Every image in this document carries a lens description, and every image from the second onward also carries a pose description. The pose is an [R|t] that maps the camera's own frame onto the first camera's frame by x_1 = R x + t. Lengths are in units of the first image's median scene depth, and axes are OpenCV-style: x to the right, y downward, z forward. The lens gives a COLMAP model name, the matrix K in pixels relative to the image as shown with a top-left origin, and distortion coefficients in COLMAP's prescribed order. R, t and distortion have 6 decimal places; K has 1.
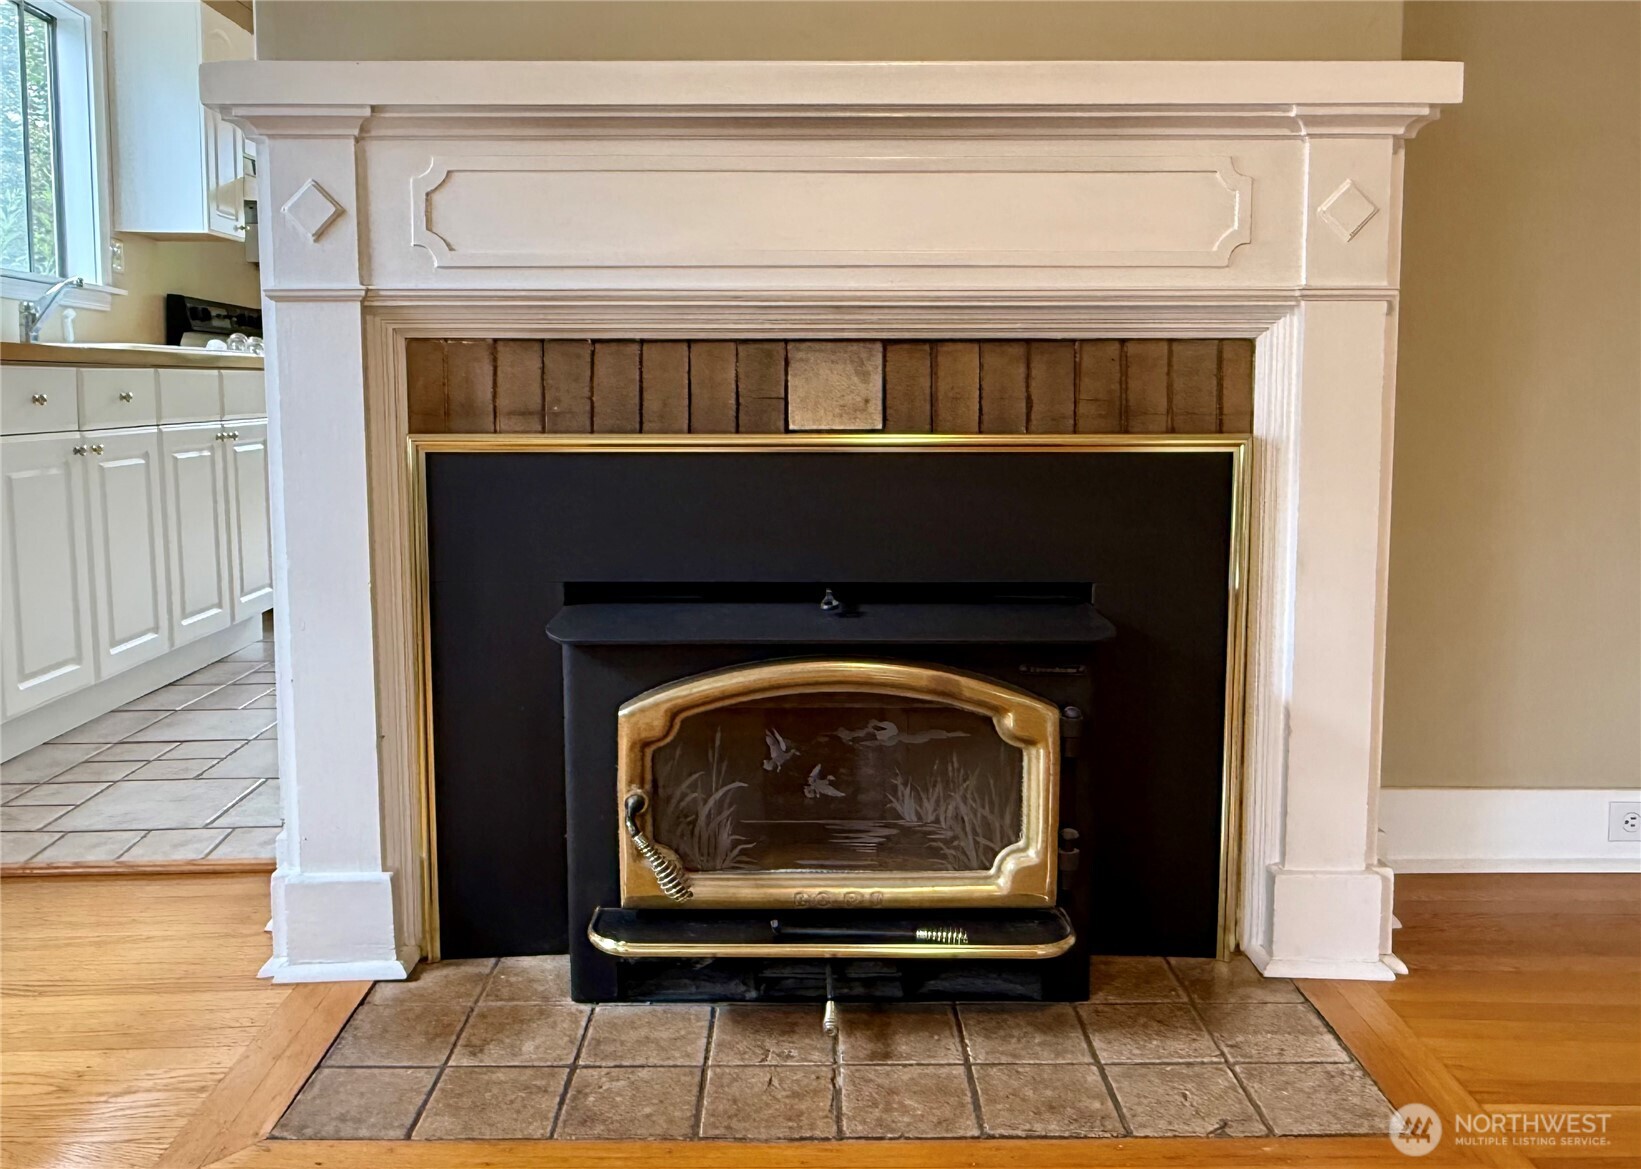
lens RADIAL K [[1318.1, 0, 814.1], [0, 1318.1, 511.9], [0, 0, 1]] dist [0.008640, 0.007077]
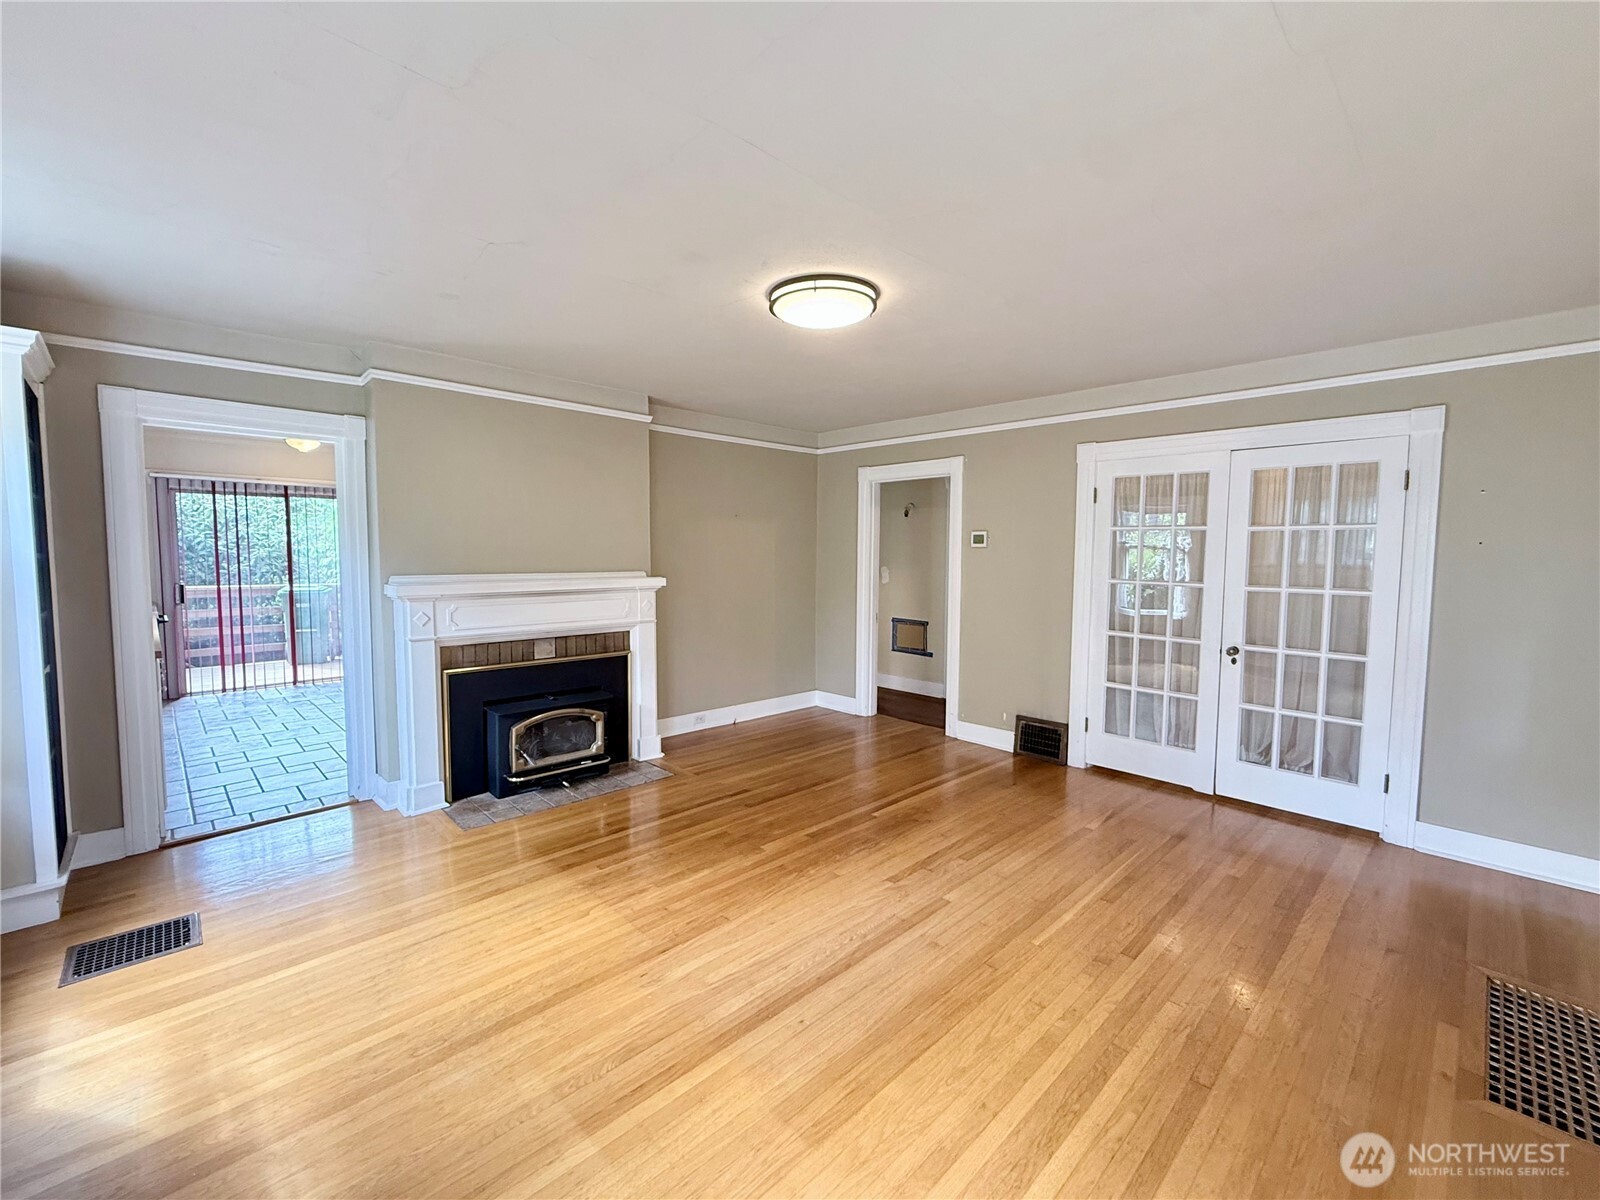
lens RADIAL K [[676.9, 0, 800.0], [0, 676.9, 600.0], [0, 0, 1]] dist [-0.001874, -0.000275]
pose [[0.725629, -0.044360, 0.686655, -0.957540], [0.060764, 0.998152, 0.000270, -0.216912], [-0.685398, 0.041528, 0.726983, -1.300533]]
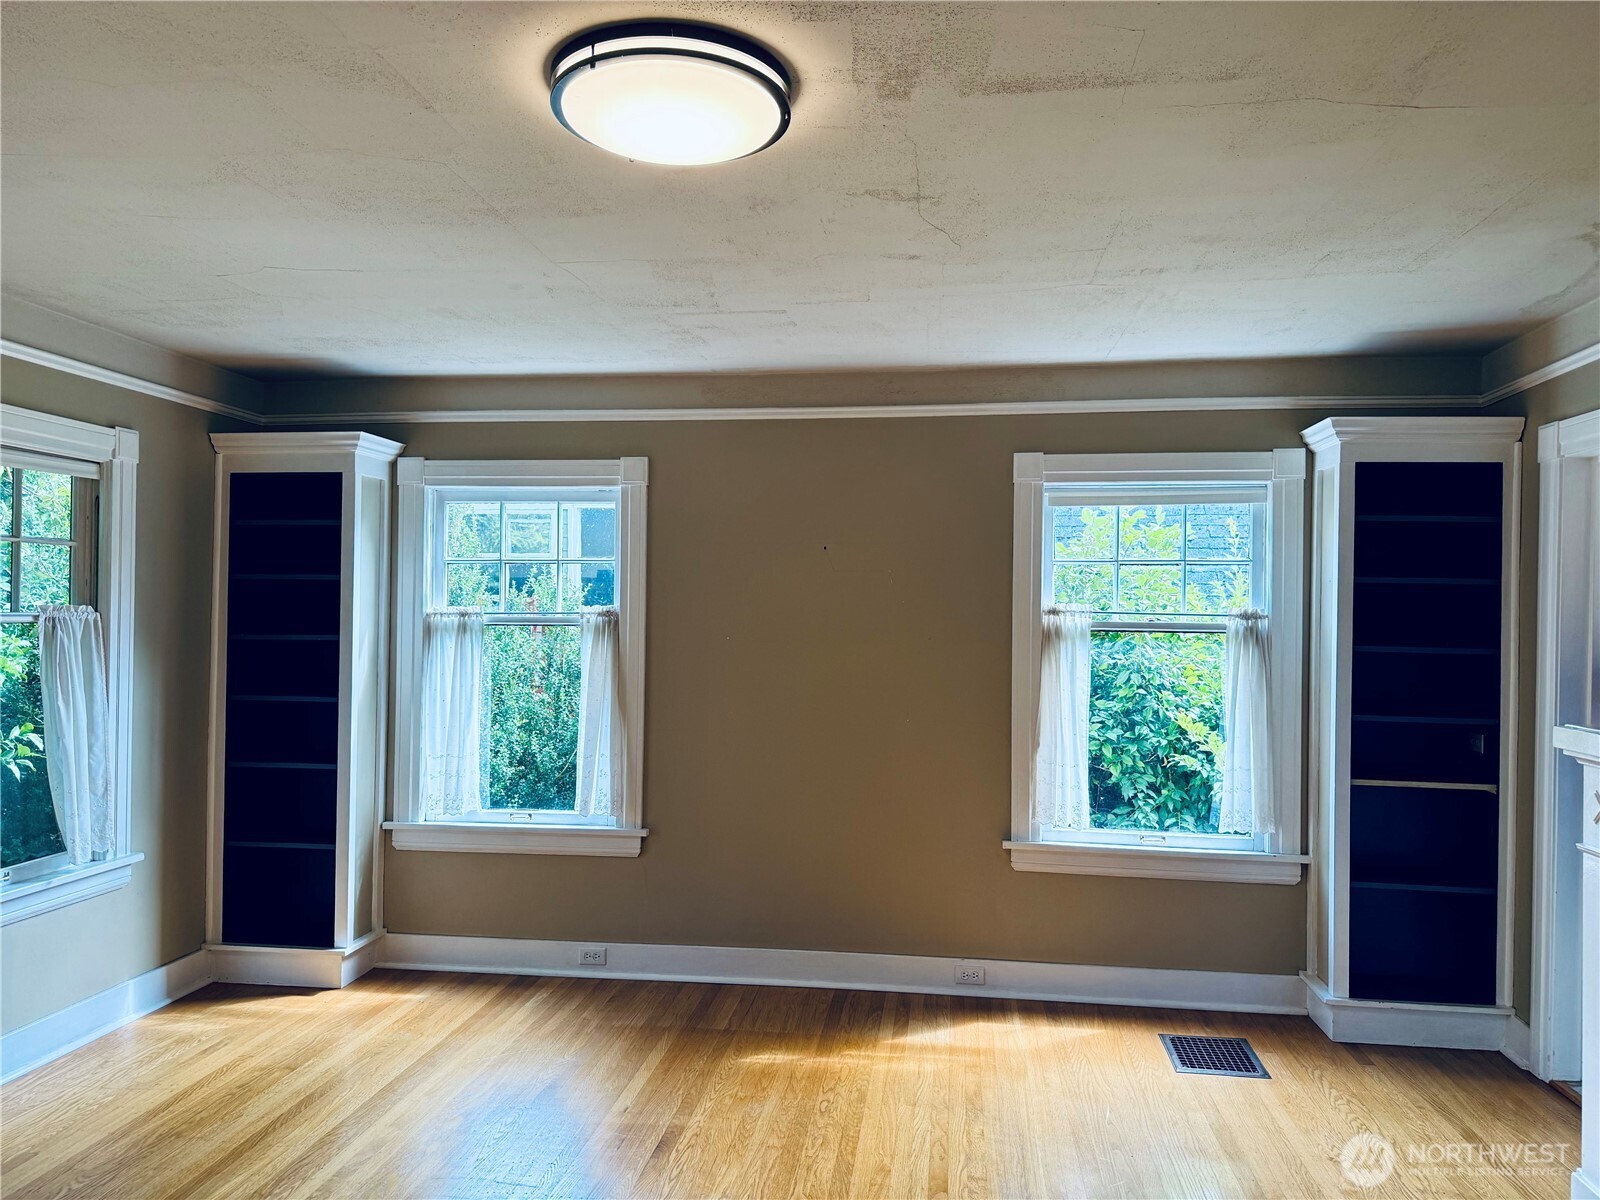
lens RADIAL K [[1121.3, 0, 800.7], [0, 1121.3, 607.4], [0, 0, 1]] dist [0.082248, -0.107010]
pose [[-0.141749, -0.006581, -0.989881, 1.319882], [-0.107325, 0.994185, 0.008759, -0.395578], [0.984067, 0.107480, -0.141631, 0.118176]]
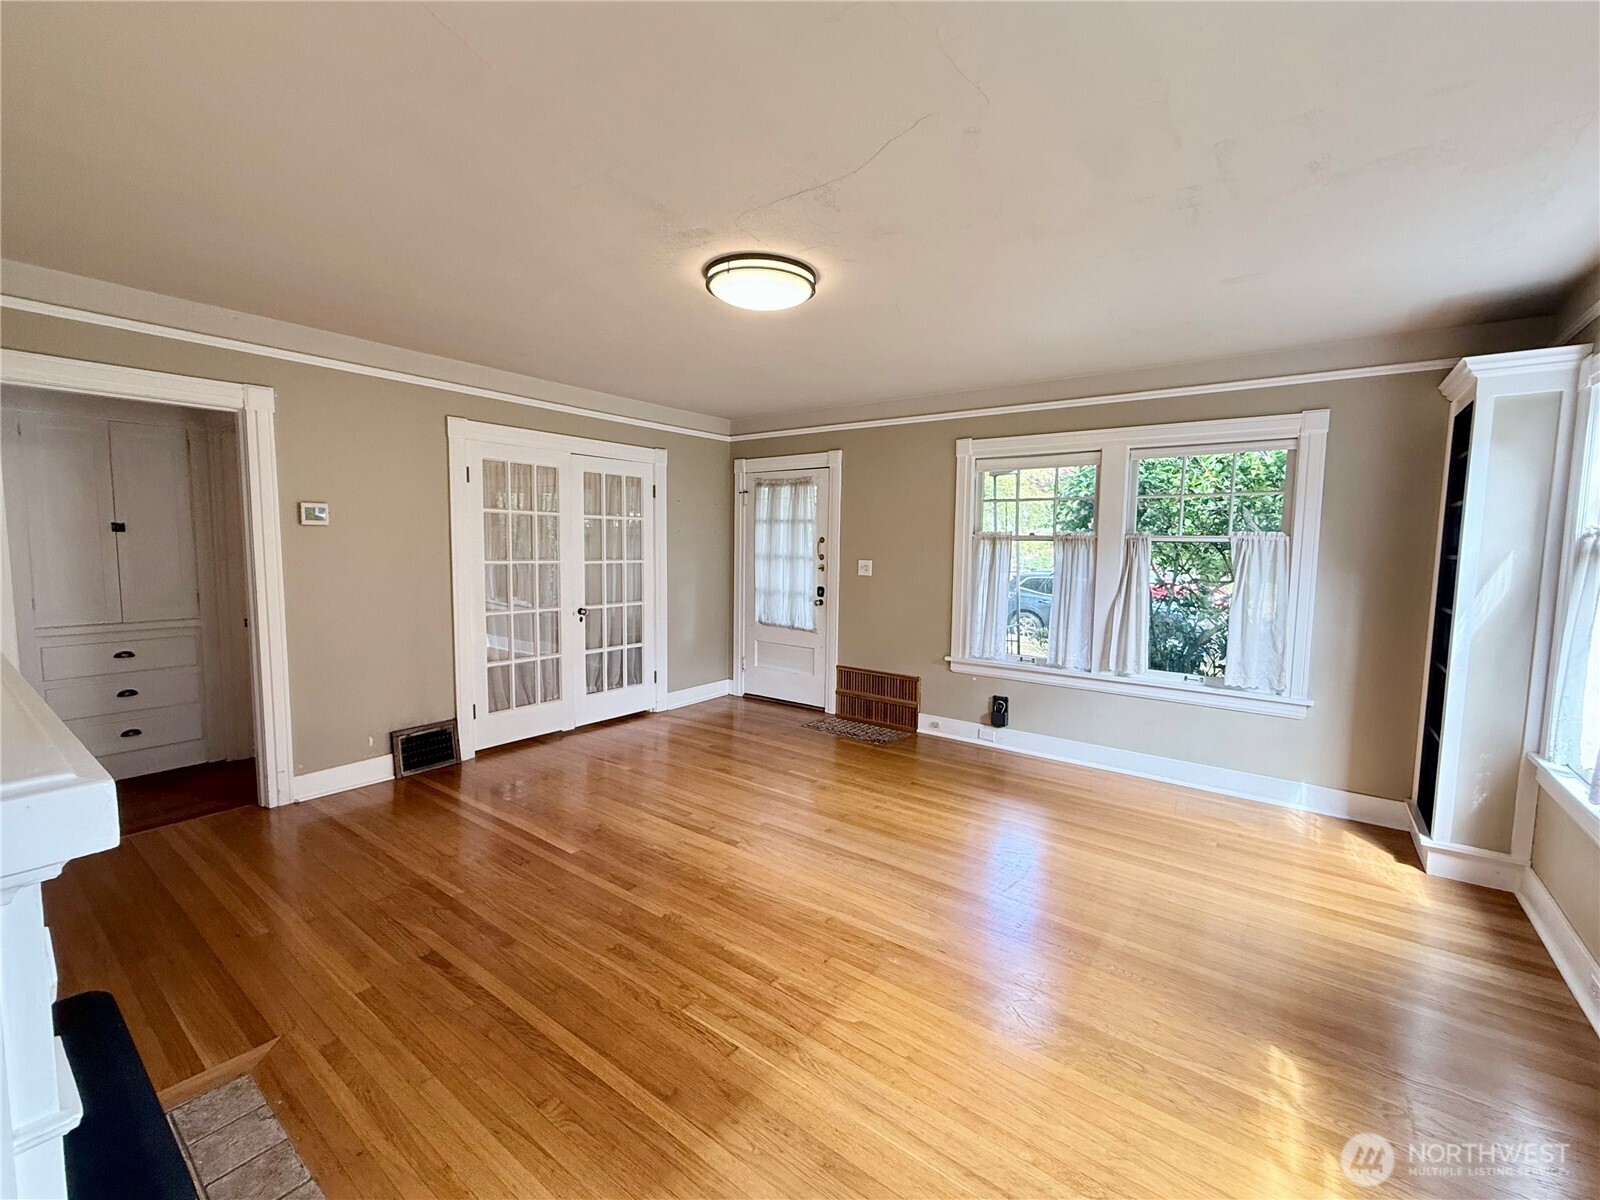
lens RADIAL K [[676.9, 0, 800.0], [0, 676.9, 600.0], [0, 0, 1]] dist [-0.001874, -0.000275]
pose [[-0.797335, -0.062607, 0.600281, -0.852040], [0.047449, 0.985024, 0.165760, -0.440370], [-0.601669, 0.160649, -0.782423, 1.014853]]
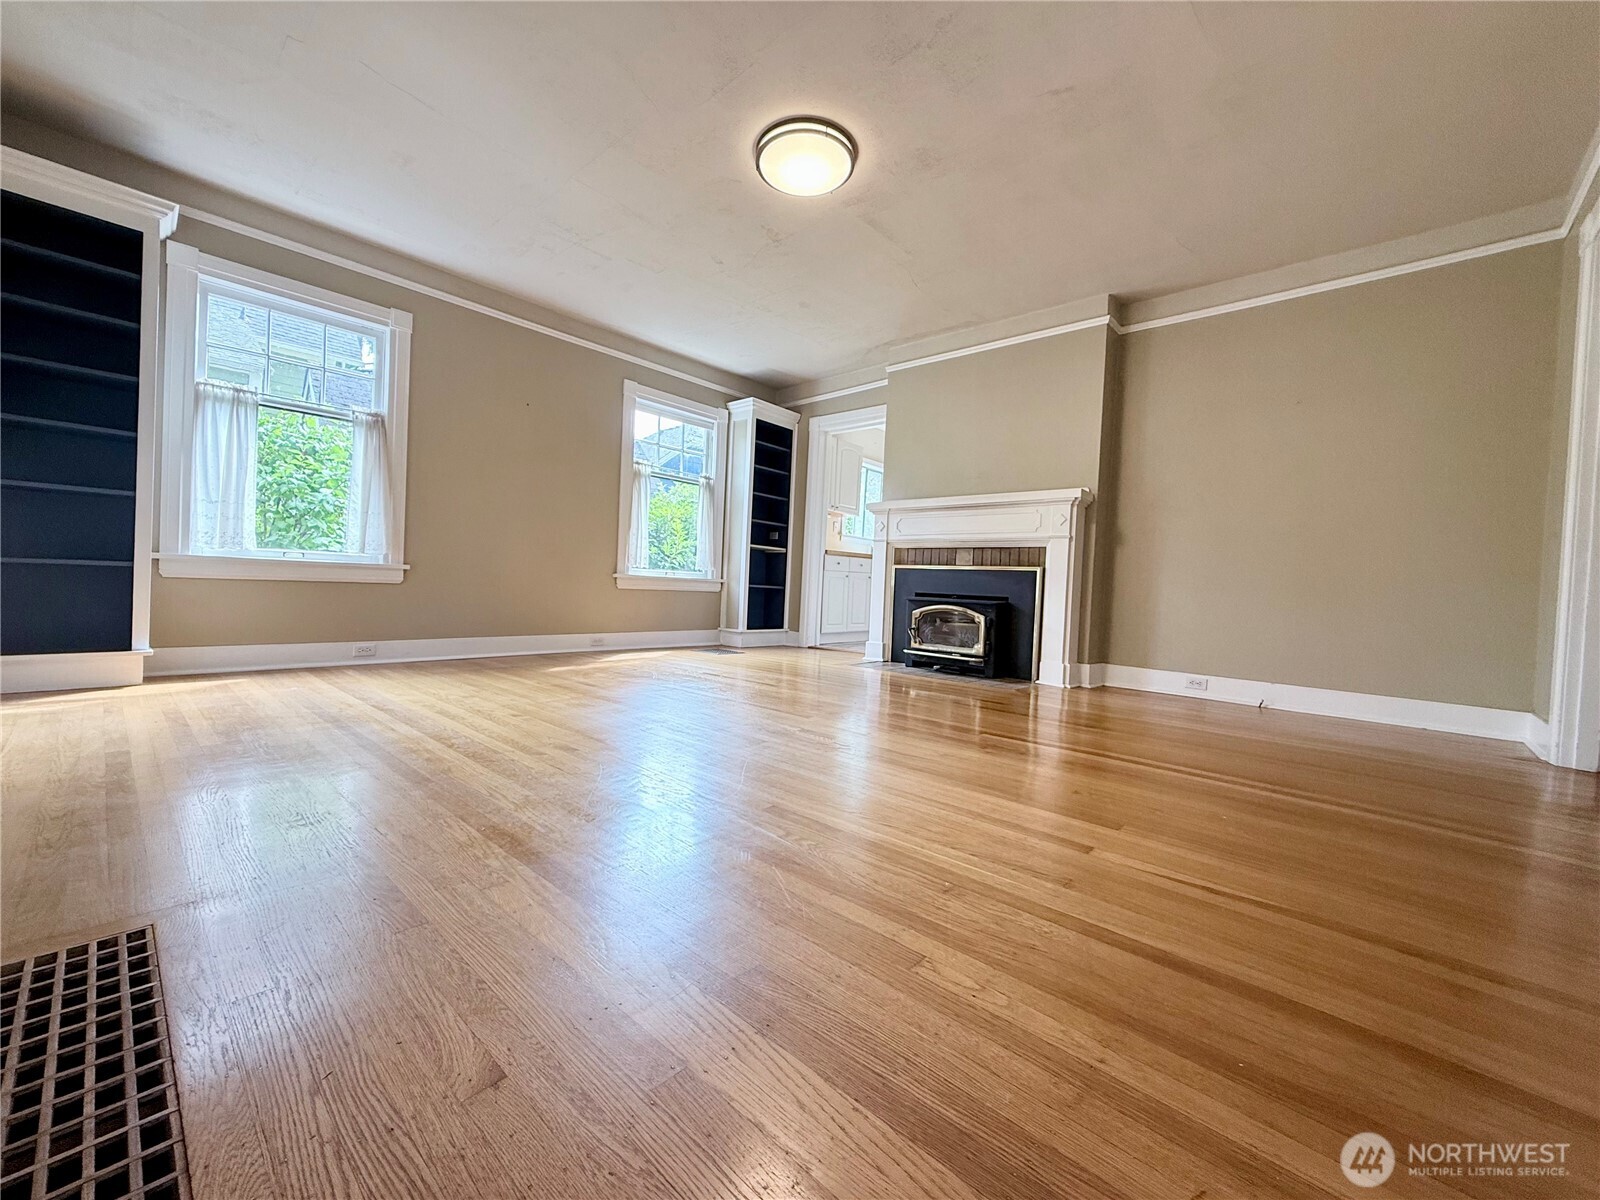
lens RADIAL K [[637.8, 0, 795.7], [0, 637.8, 597.8], [0, 0, 1]] dist [0.000579, -0.000563]
pose [[0.728228, 0.046858, -0.683731, 1.299683], [-0.111819, 0.992415, -0.051083, 0.274644], [0.676151, 0.113655, 0.727944, -1.284472]]
